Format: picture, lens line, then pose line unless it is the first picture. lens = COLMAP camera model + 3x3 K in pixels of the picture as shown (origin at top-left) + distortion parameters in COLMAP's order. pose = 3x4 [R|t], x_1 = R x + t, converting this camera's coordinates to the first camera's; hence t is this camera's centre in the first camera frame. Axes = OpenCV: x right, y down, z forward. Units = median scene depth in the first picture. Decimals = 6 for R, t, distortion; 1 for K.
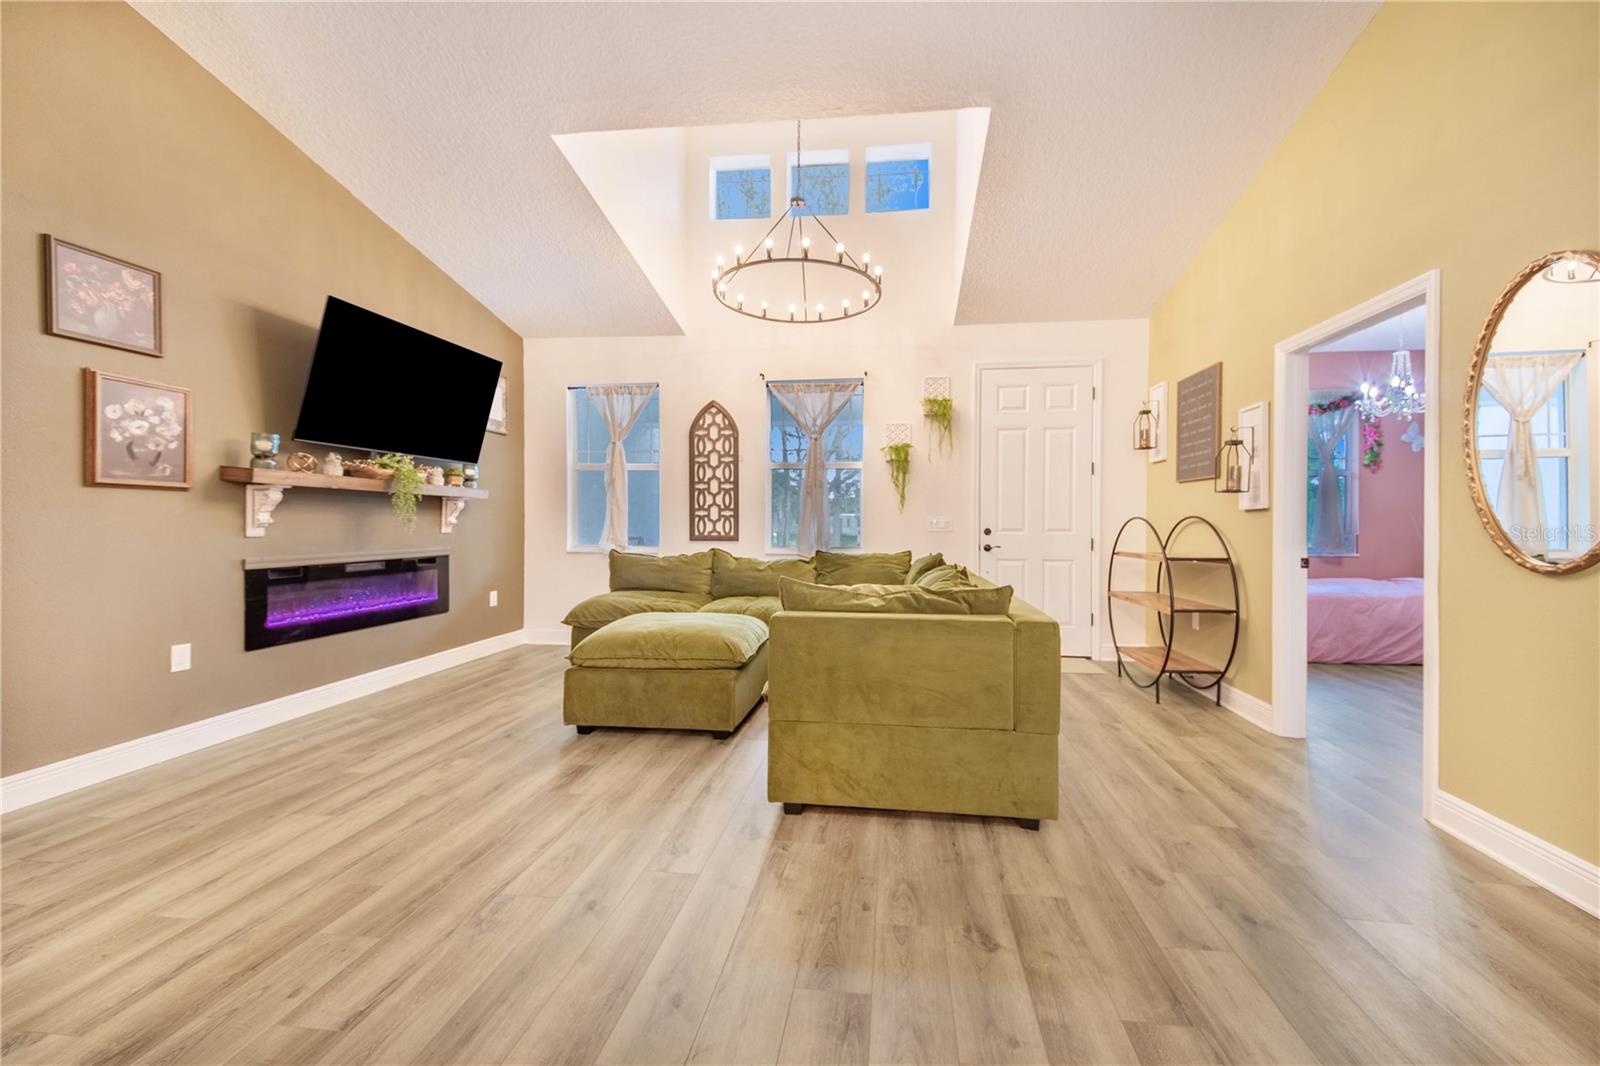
lens RADIAL K [[624.8, 0, 829.7], [0, 624.8, 529.4], [0, 0, 1]] dist [0.028939, -0.007878]
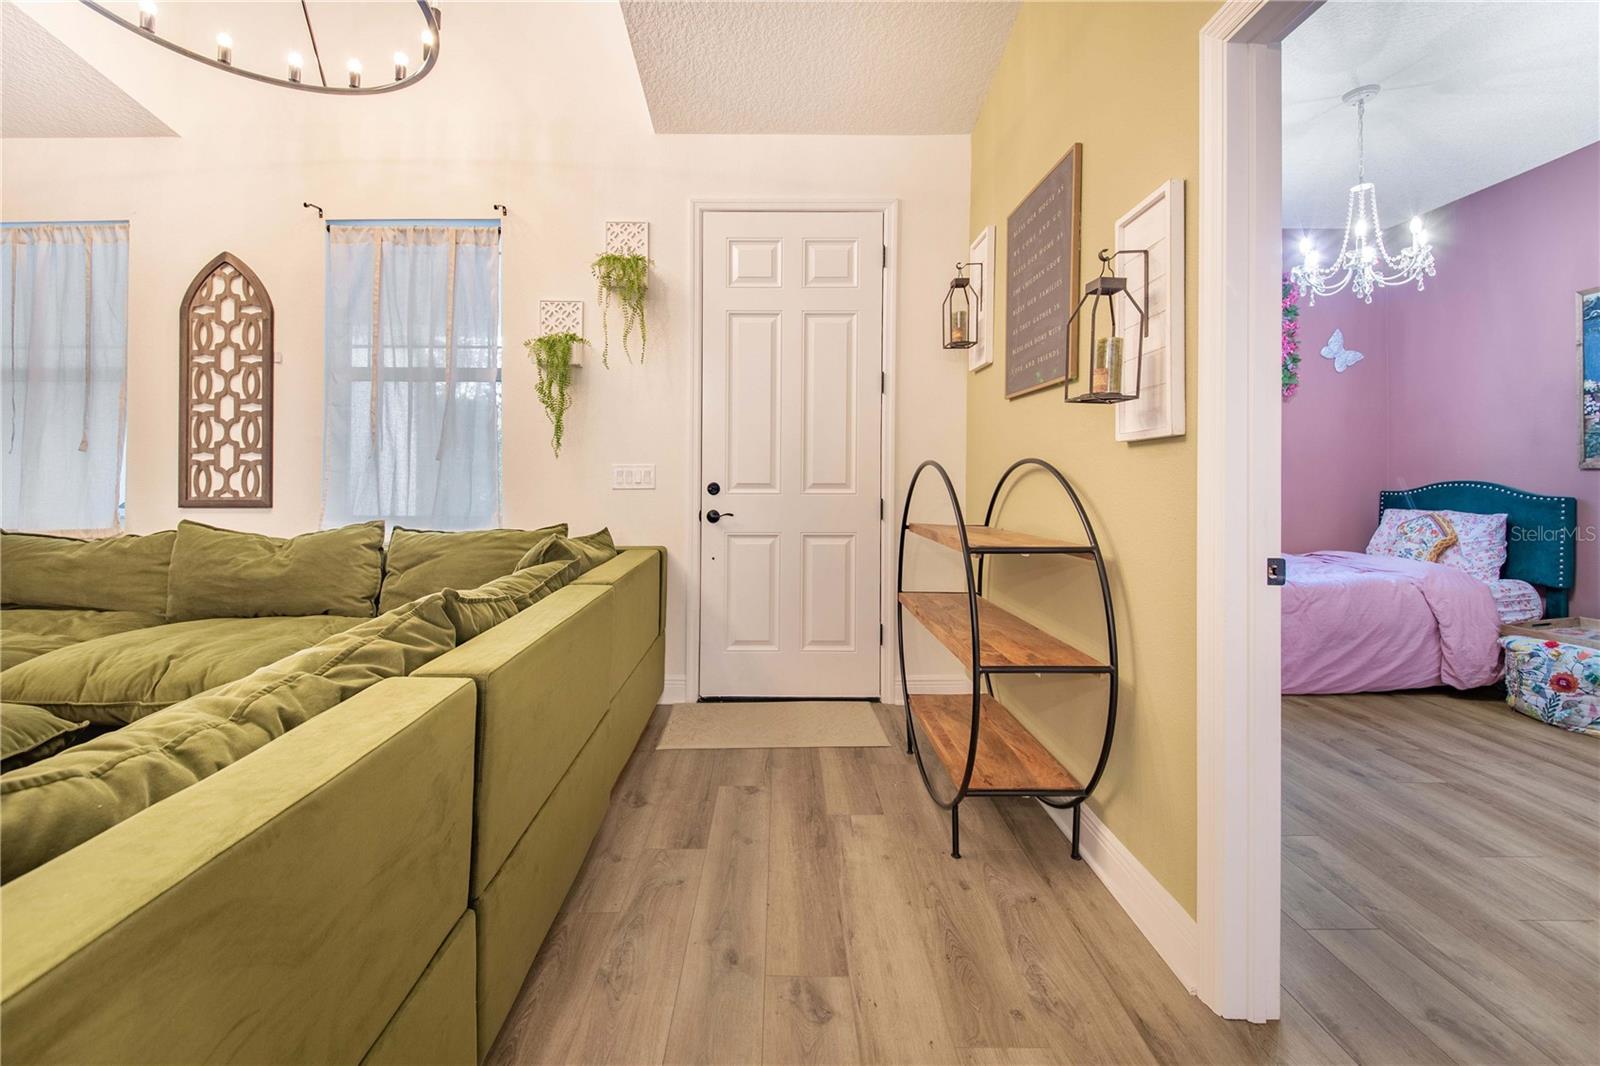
lens RADIAL K [[665.1, 0, 786.2], [0, 665.1, 470.7], [0, 0, 1]] dist [0.001057, -0.000201]
pose [[0.993420, -0.001604, 0.114520, 0.296926], [0.003933, 0.999790, -0.020116, -0.000600], [-0.114463, 0.020434, 0.993217, 0.458138]]
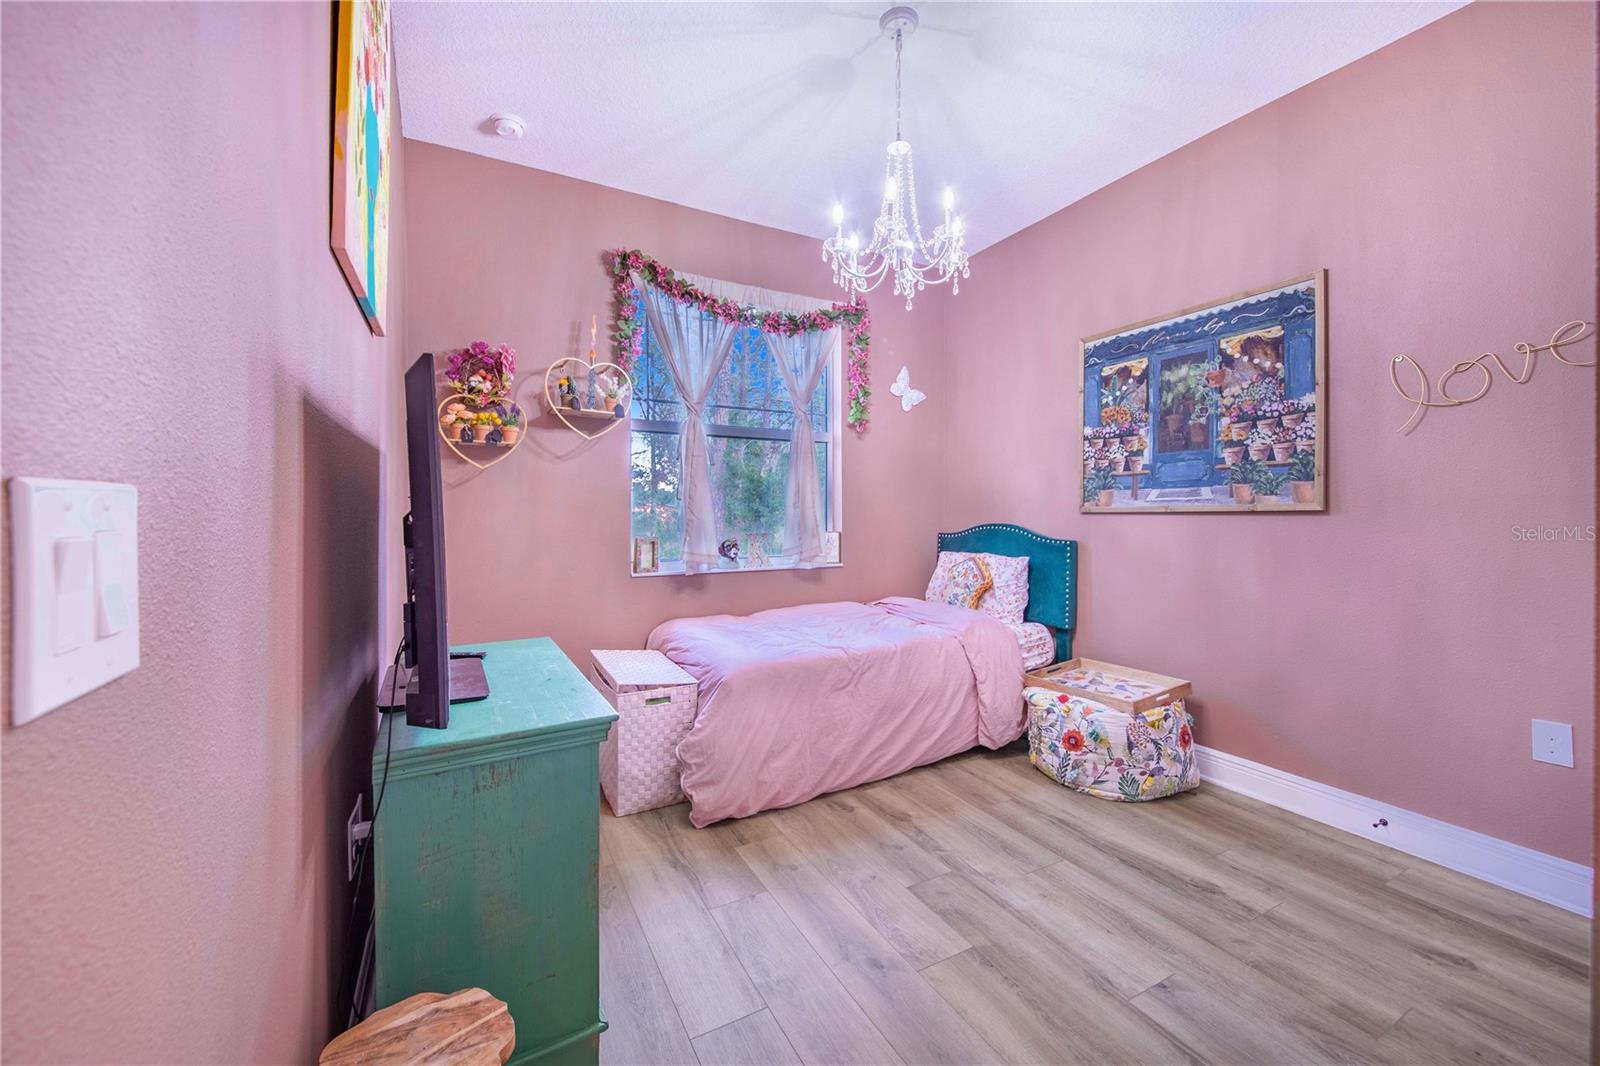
lens RADIAL K [[602.2, 0, 841.7], [0, 602.2, 529.5], [0, 0, 1]] dist [0.057540, -0.029532]
pose [[0.800521, -0.029101, 0.598598, 0.649735], [0.021352, 0.999571, 0.020041, -0.013538], [-0.598924, -0.003262, 0.800799, 0.717902]]
